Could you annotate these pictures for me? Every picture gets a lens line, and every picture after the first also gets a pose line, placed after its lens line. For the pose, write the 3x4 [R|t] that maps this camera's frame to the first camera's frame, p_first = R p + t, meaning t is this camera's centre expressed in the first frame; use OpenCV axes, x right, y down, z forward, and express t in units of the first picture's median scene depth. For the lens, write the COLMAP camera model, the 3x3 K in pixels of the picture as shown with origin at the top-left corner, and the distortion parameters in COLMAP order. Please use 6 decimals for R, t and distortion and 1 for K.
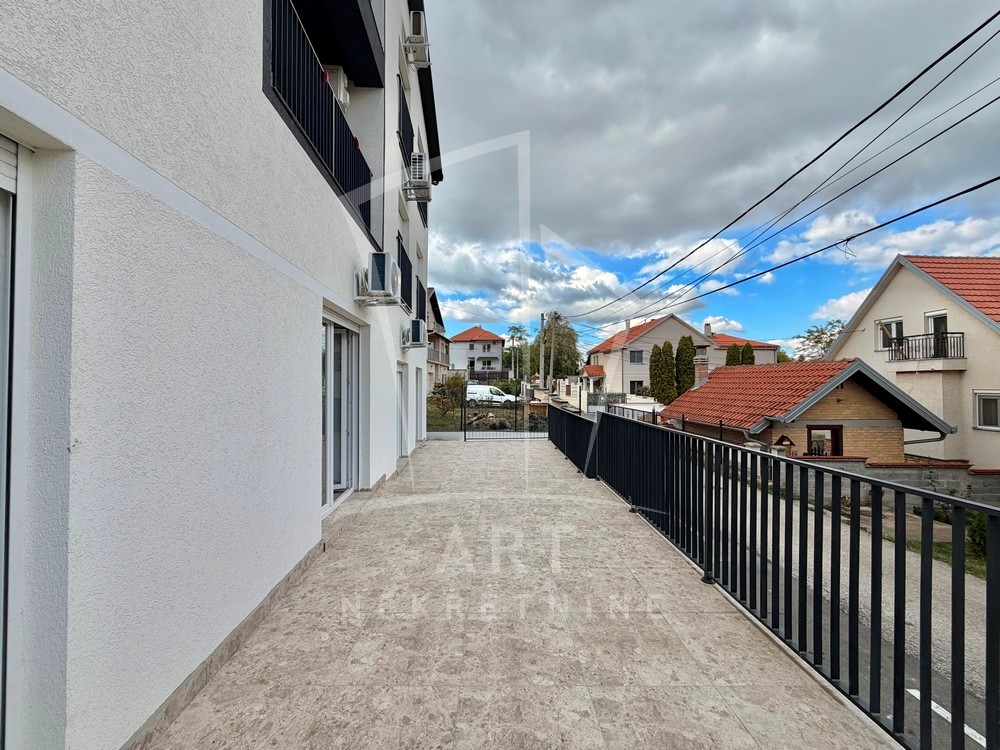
lens RADIAL K [[398.0, 0, 499.0], [0, 398.0, 376.9], [0, 0, 1]] dist [-0.002090, 0.000005]
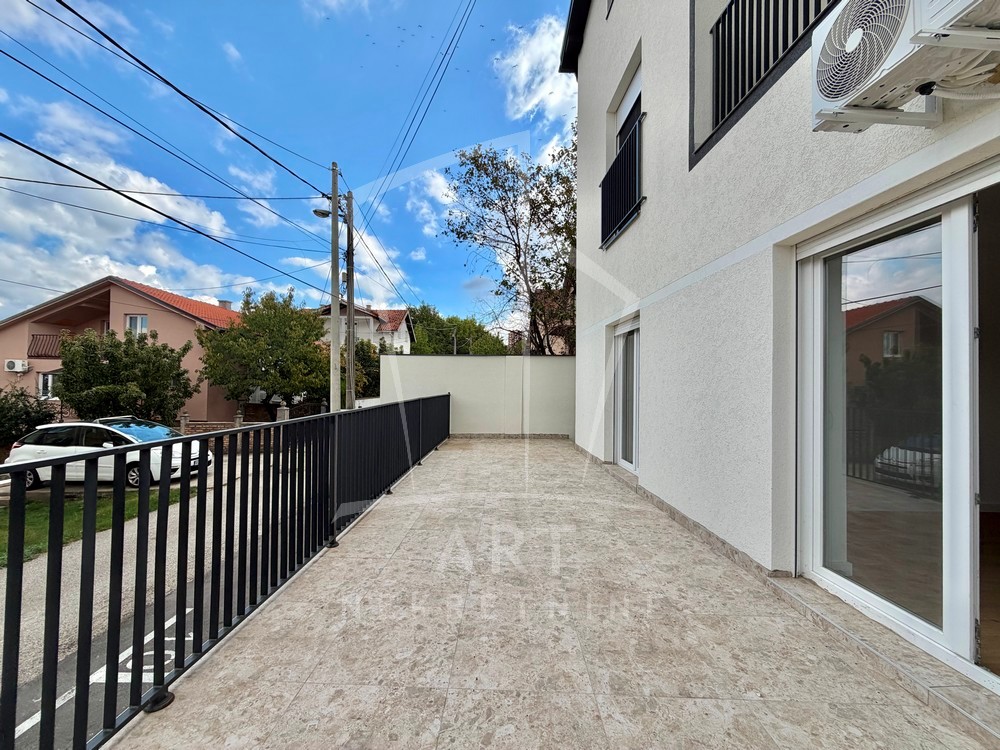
lens RADIAL K [[398.0, 0, 499.0], [0, 398.0, 376.9], [0, 0, 1]] dist [-0.002090, 0.000005]
pose [[-0.999285, -0.014042, 0.035108, 0.045878], [-0.015253, 0.999289, -0.034483, 0.086316], [-0.034599, -0.034994, -0.998788, 1.961244]]
